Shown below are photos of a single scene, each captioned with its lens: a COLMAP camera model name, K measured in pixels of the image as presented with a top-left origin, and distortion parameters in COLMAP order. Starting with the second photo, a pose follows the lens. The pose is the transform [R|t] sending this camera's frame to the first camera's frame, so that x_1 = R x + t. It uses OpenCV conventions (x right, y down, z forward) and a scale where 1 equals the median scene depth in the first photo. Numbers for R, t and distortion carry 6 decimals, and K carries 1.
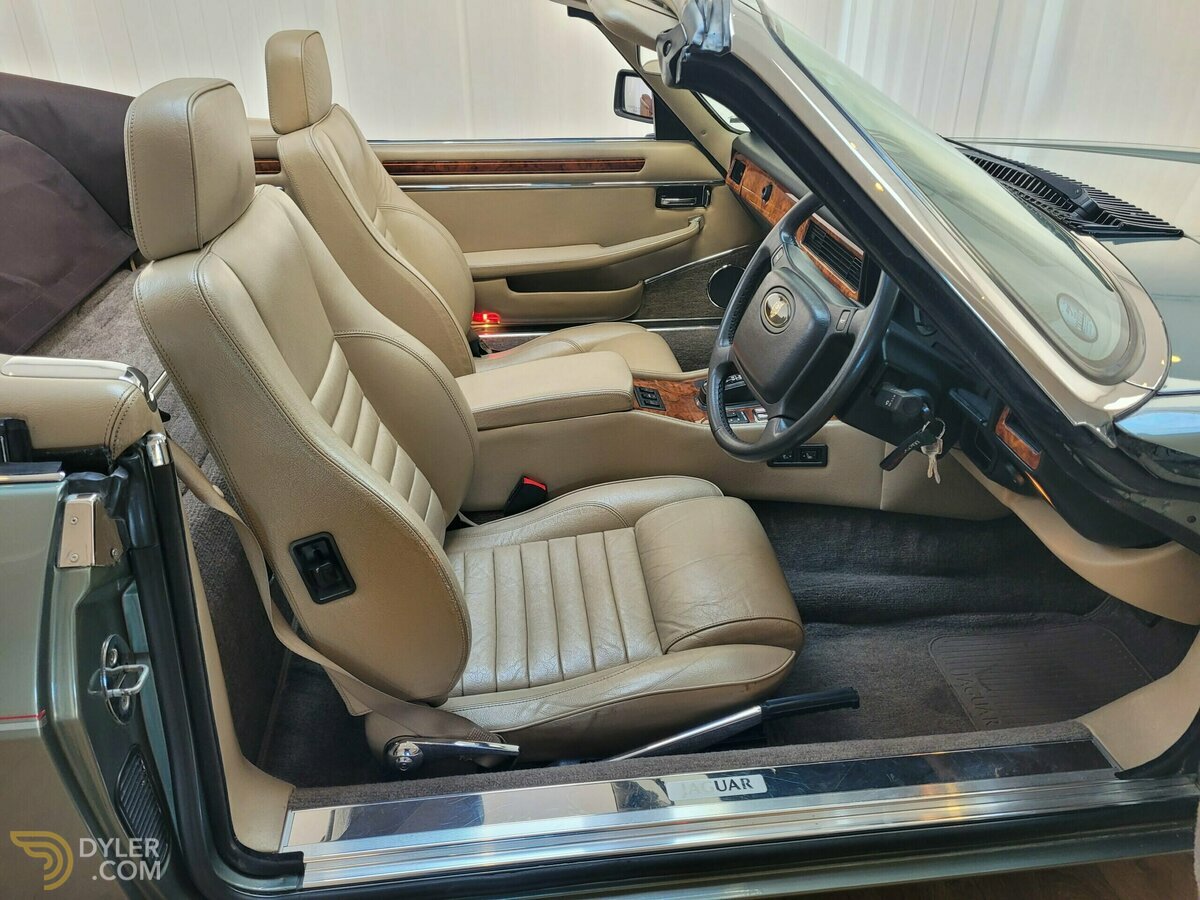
lens RADIAL K [[899.1, 0, 600.0], [0, 899.1, 450.0], [0, 0, 1]] dist [0.043003, -0.005733]
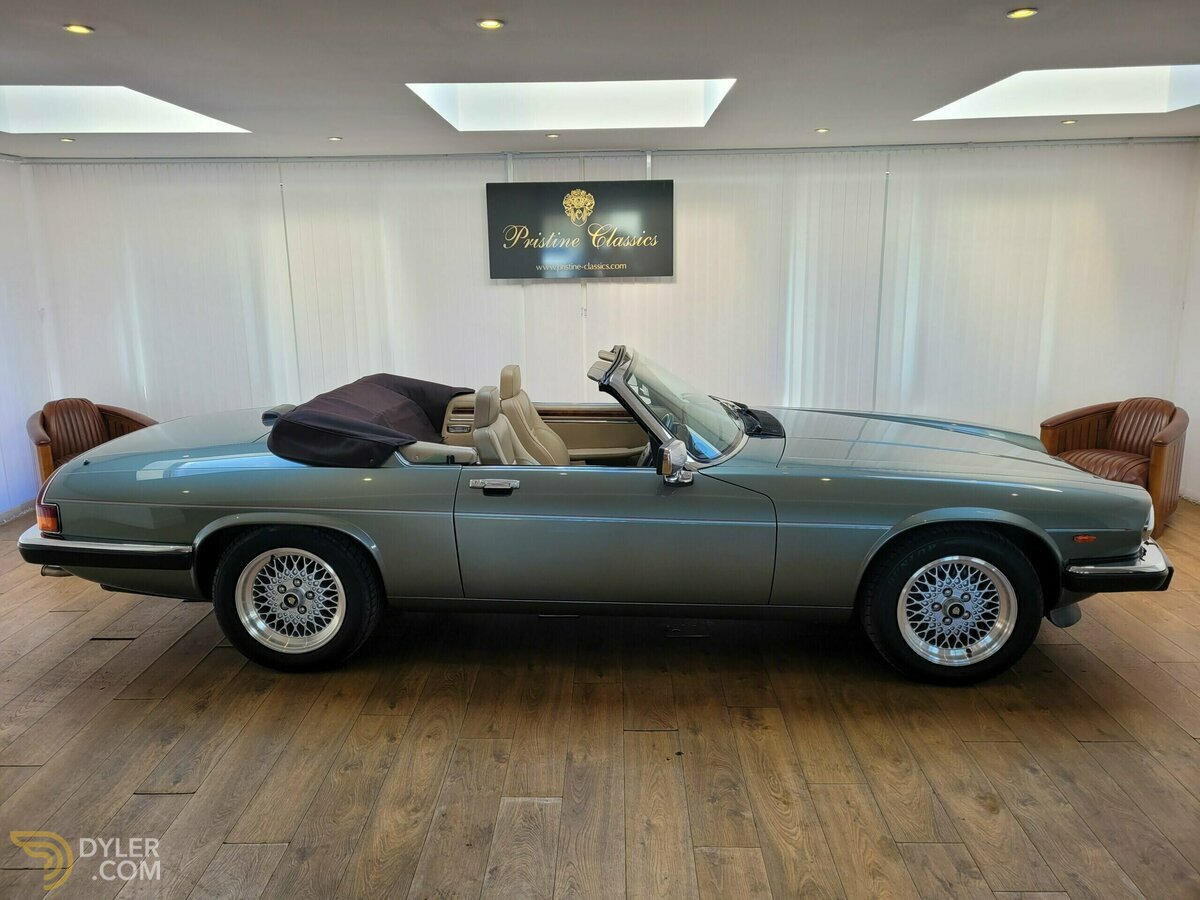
lens RADIAL K [[899.1, 0, 600.0], [0, 899.1, 450.0], [0, 0, 1]] dist [0.043003, -0.005733]
pose [[0.985609, 0.033922, -0.165605, 0.383334], [-0.078925, 0.958670, -0.273355, 0.500173], [0.149488, 0.282491, 0.947551, -1.436992]]
